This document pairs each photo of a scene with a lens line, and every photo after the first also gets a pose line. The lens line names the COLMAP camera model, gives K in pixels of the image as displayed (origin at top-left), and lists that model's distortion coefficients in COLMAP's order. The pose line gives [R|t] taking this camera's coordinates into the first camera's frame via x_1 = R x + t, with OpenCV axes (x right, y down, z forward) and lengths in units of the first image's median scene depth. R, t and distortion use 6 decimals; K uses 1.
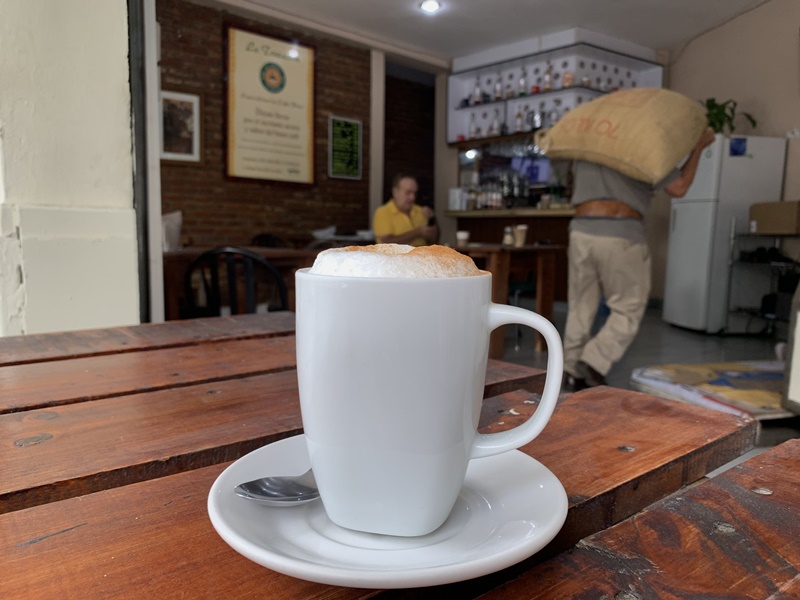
lens RADIAL K [[625.4, 0, 399.0], [0, 625.4, 300.1], [0, 0, 1]] dist [-0.011920, -0.000446]
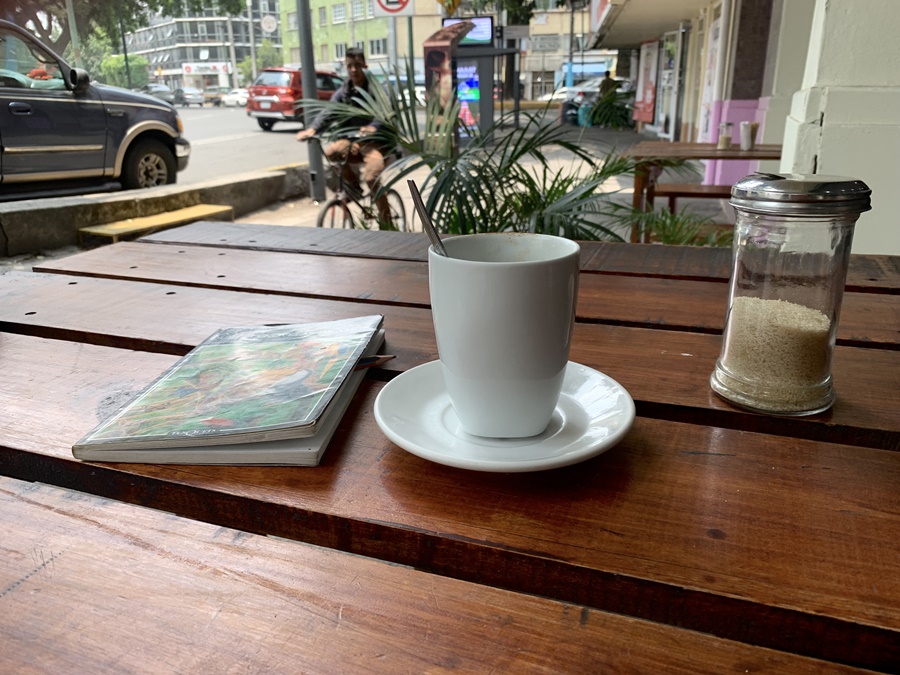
lens RADIAL K [[703.5, 0, 449.8], [0, 703.5, 337.2], [0, 0, 1]] dist [-0.011920, -0.000446]
pose [[0.505342, 0.268632, -0.820040, 0.225733], [-0.073416, 0.960248, 0.269320, -0.154833], [0.859790, -0.075895, 0.504976, -0.134749]]
